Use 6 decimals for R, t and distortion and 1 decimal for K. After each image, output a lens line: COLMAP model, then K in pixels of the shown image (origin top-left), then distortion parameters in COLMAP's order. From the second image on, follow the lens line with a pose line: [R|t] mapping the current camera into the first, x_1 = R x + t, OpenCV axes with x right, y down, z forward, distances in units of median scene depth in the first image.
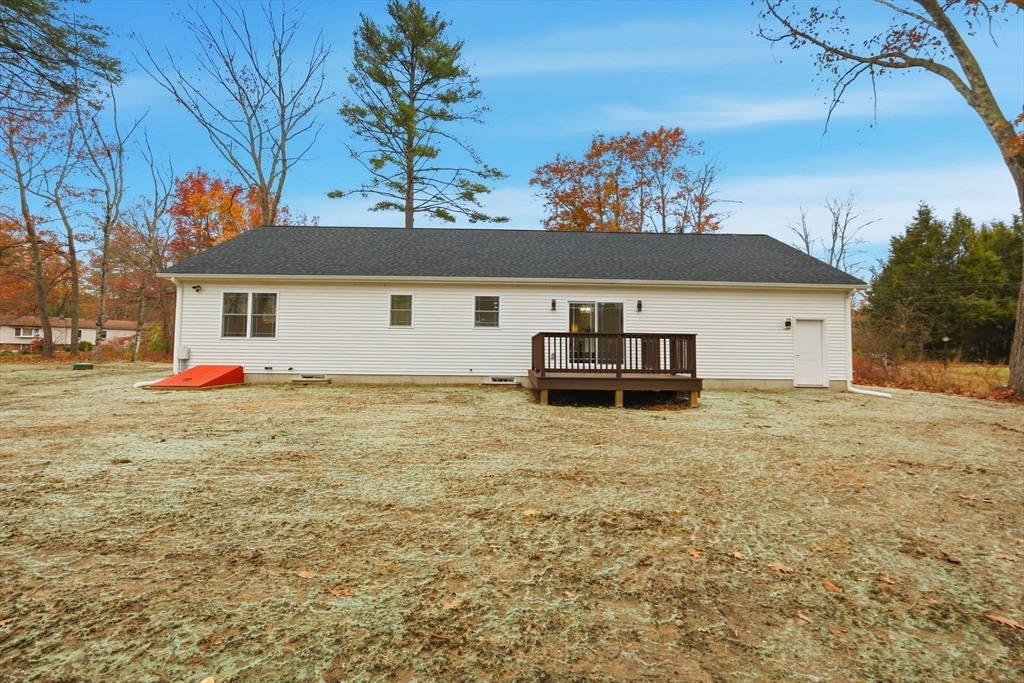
lens RADIAL K [[414.5, 0, 512.0], [0, 414.5, 341.5], [0, 0, 1]] dist [-0.000619, -0.000555]
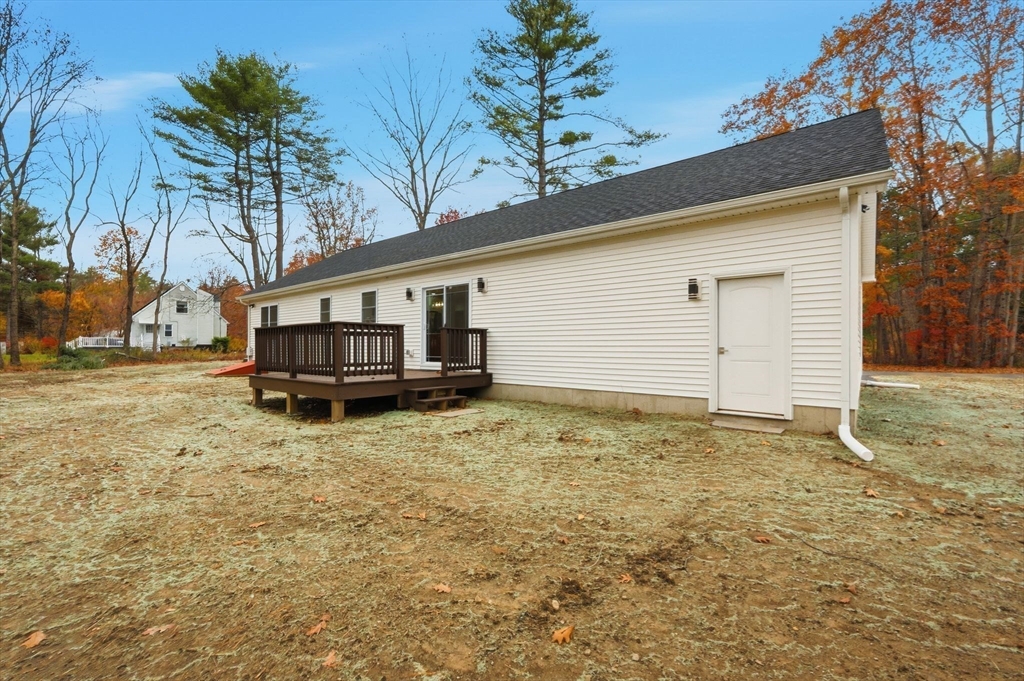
lens RADIAL K [[414.5, 0, 512.0], [0, 414.5, 340.5], [0, 0, 1]] dist [-0.000619, -0.000555]
pose [[0.760849, -0.021353, -0.648578, 0.841063], [0.027607, 0.999619, -0.000525, 0.015674], [0.648341, -0.017506, 0.761148, 0.471747]]
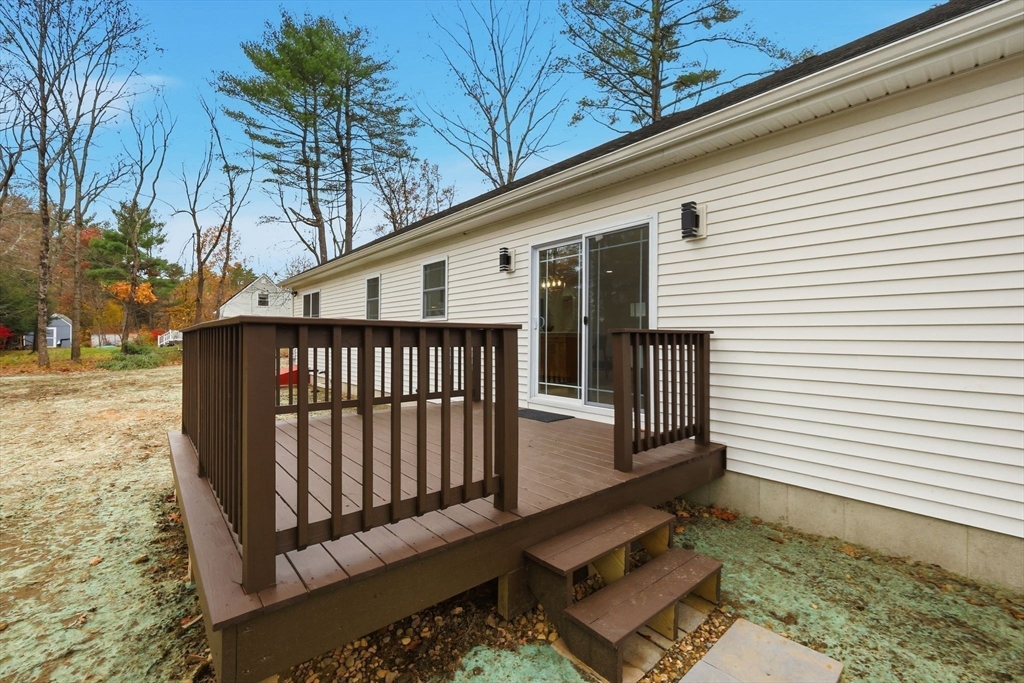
lens RADIAL K [[424.0, 0, 512.0], [0, 424.0, 341.5], [0, 0, 1]] dist [-0.000661, -0.000146]
pose [[0.632433, -0.003041, -0.774609, 0.468189], [0.022508, 0.999642, 0.014452, -0.006837], [0.774288, -0.026575, 0.632276, 0.712777]]
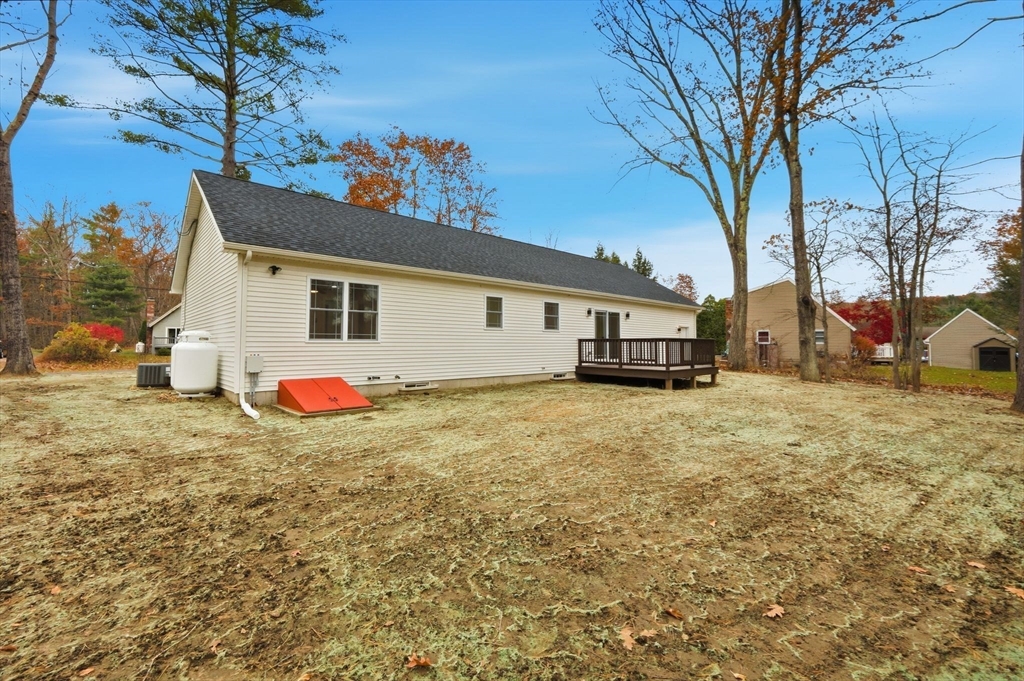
lens RADIAL K [[414.5, 0, 512.0], [0, 414.5, 340.5], [0, 0, 1]] dist [-0.000619, -0.000555]
pose [[0.759528, -0.004961, 0.650455, -0.887639], [-0.011273, 0.999720, 0.020789, -0.027867], [-0.650377, -0.023122, 0.759260, 0.205675]]
